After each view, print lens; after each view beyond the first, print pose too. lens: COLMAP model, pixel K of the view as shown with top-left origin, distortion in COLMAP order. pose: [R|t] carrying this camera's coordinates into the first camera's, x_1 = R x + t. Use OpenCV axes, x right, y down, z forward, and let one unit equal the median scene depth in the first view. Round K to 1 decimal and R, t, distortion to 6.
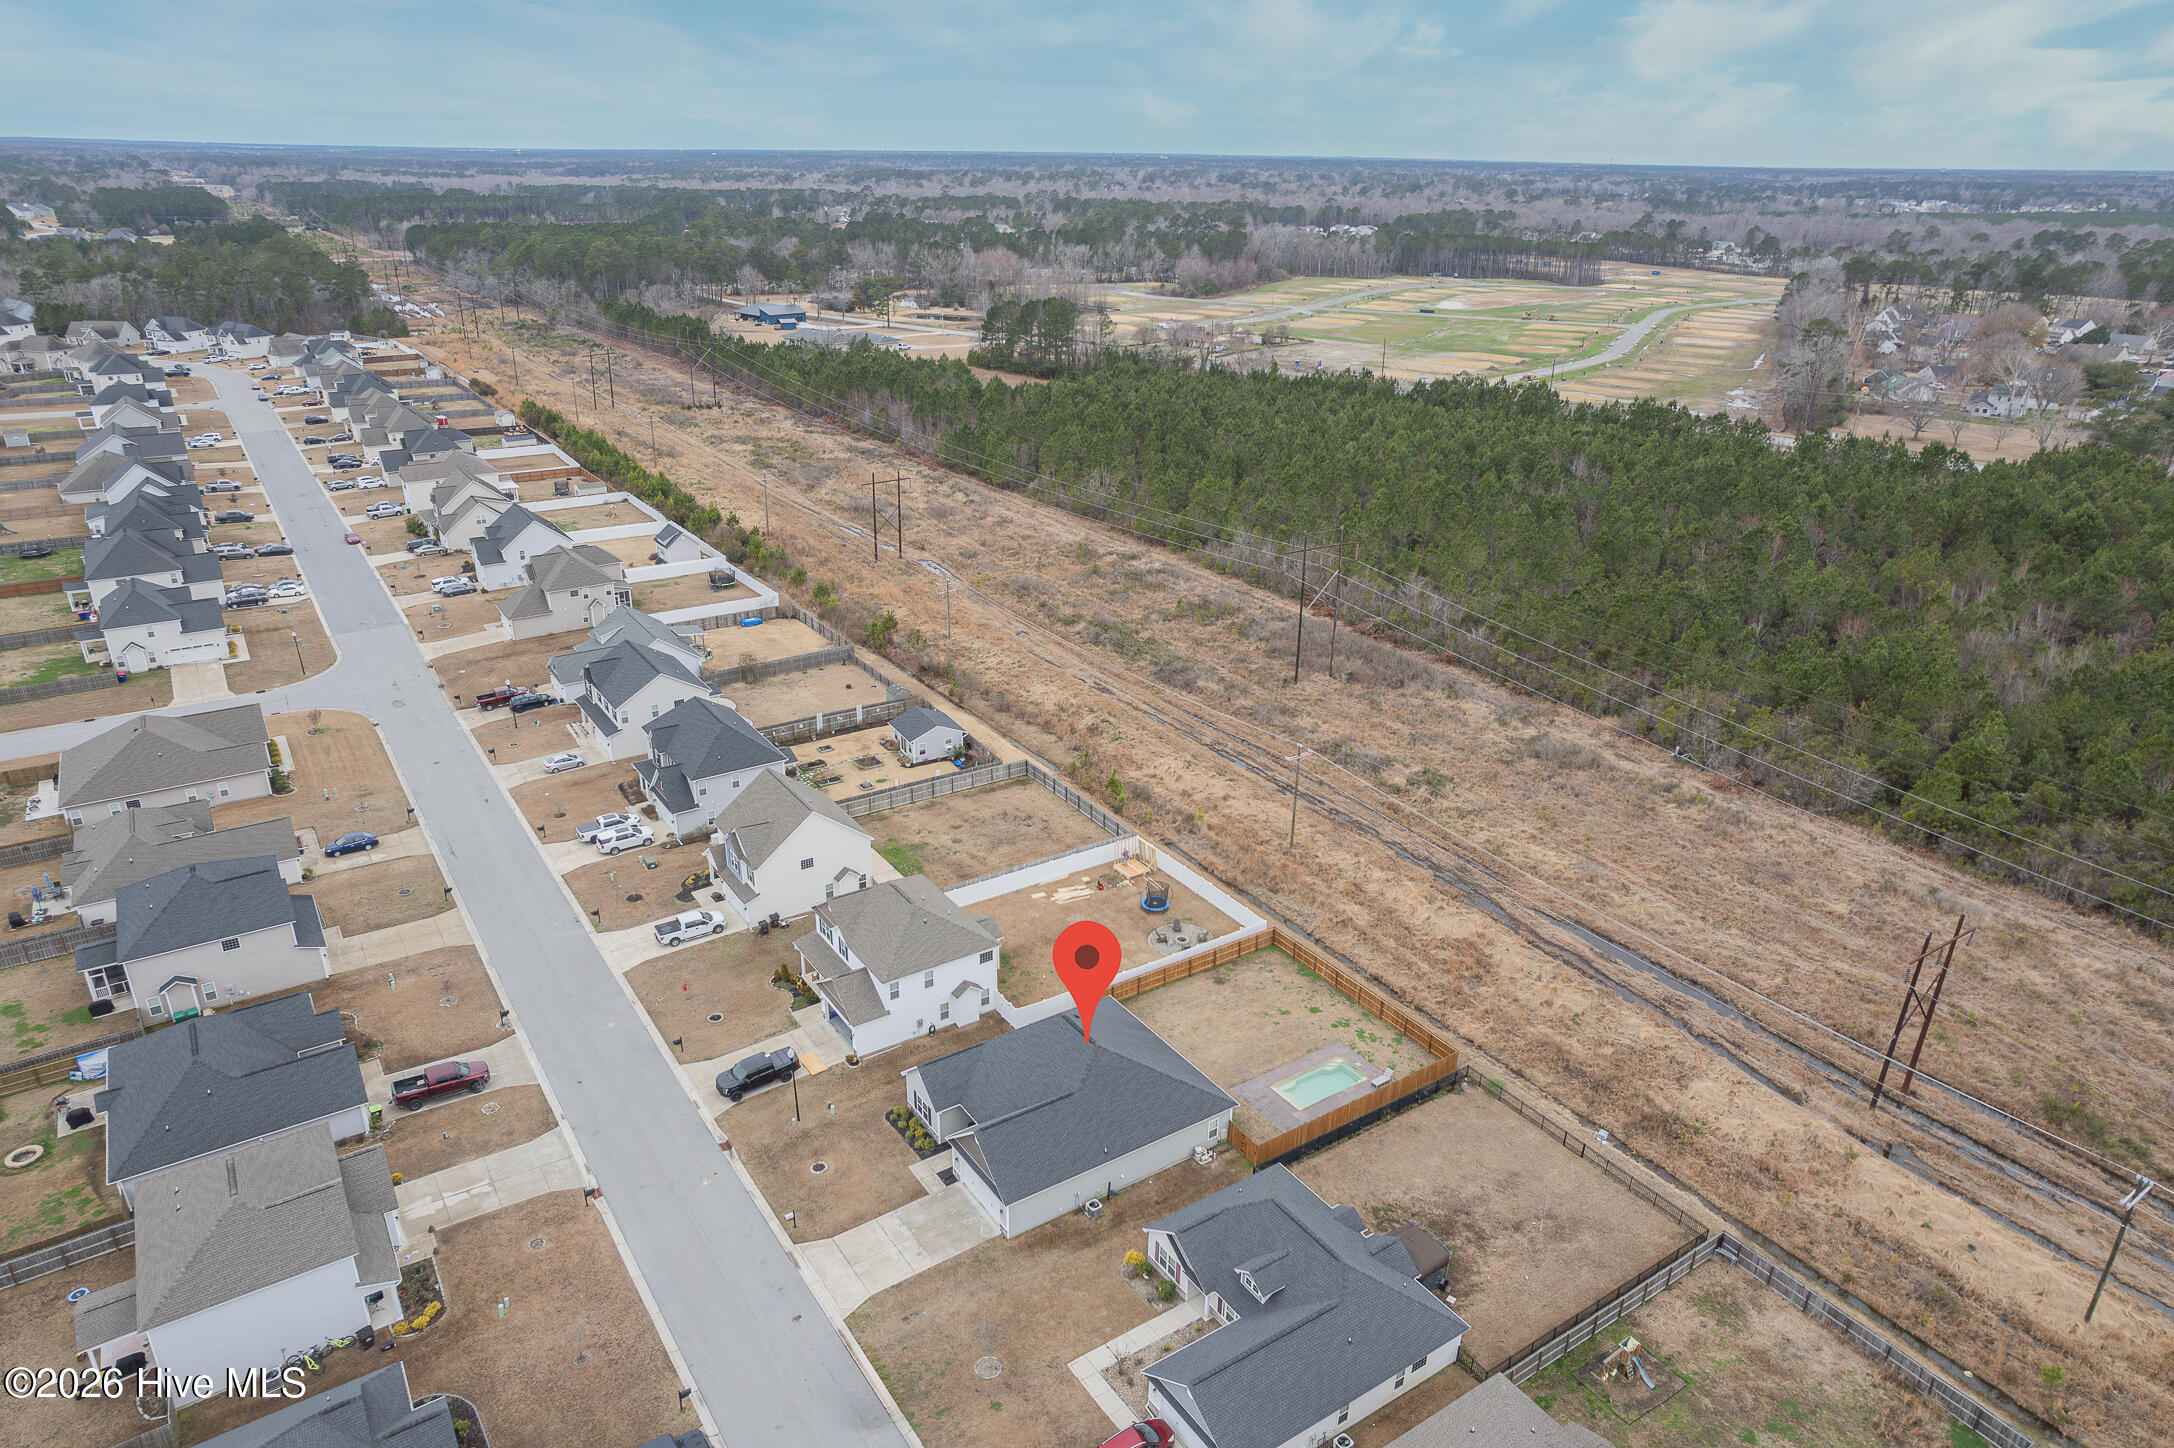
lens RADIAL K [[1391.6, 0, 1086.5], [0, 1391.6, 731.9], [0, 0, 1]] dist [-0.080363, 0.091596]
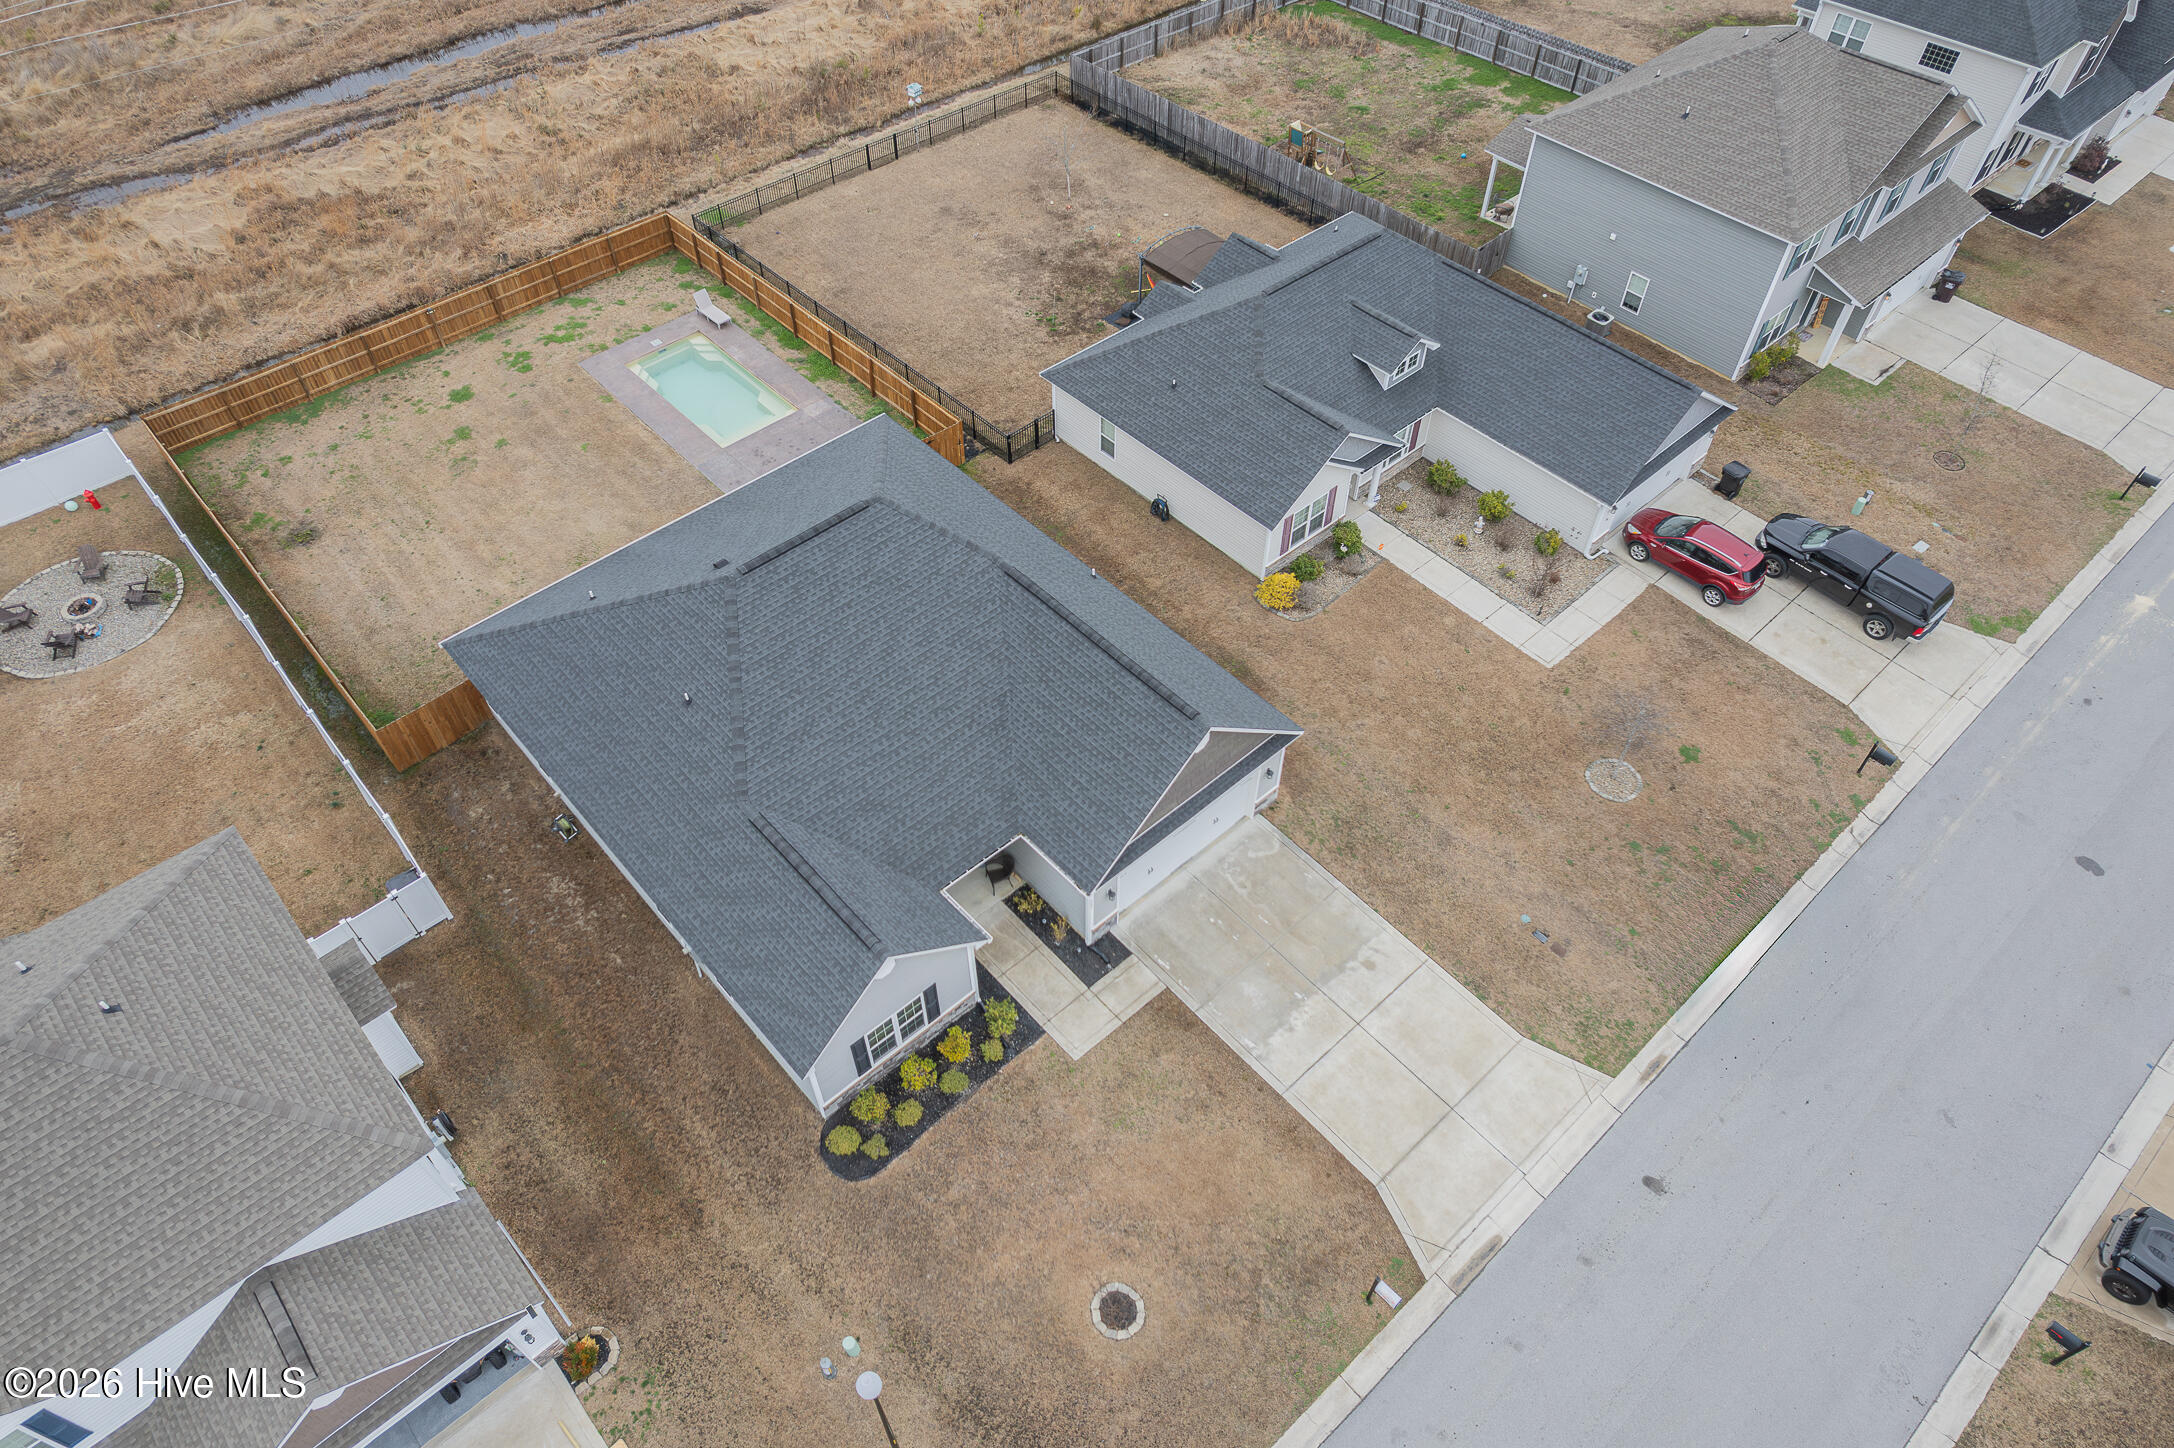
lens RADIAL K [[1384.0, 0, 1085.0], [0, 1384.0, 737.7], [0, 0, 1]] dist [-0.080720, 0.096561]
pose [[-0.149295, -0.764550, 0.627036, -0.237142], [0.383887, 0.539583, 0.749321, -0.001830], [-0.911231, 0.352581, 0.212944, 0.722395]]
